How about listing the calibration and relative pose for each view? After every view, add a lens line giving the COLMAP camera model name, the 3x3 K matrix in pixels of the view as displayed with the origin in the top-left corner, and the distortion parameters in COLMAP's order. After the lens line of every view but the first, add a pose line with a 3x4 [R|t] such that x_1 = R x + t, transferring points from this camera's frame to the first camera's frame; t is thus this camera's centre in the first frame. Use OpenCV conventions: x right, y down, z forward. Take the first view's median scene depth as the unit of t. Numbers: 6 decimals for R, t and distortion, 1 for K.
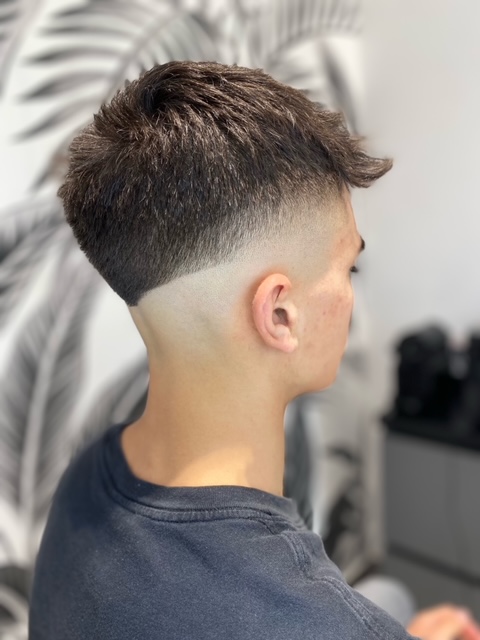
lens RADIAL K [[499.6, 0, 240.4], [0, 499.6, 275.7], [0, 0, 1]] dist [0.000043, 0.001108]
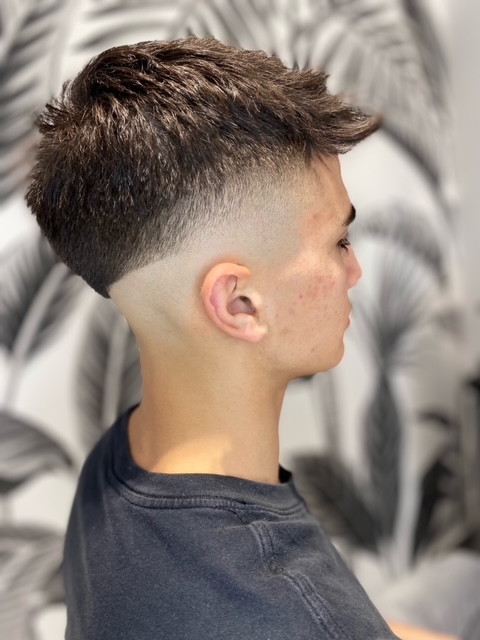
lens RADIAL K [[499.6, 0, 240.4], [0, 499.6, 275.7], [0, 0, 1]] dist [0.000043, 0.001108]
pose [[0.971980, -0.055068, -0.228521, 0.313584], [0.074493, 0.994224, 0.077262, -0.049943], [0.222946, -0.092120, 0.970468, 0.081195]]
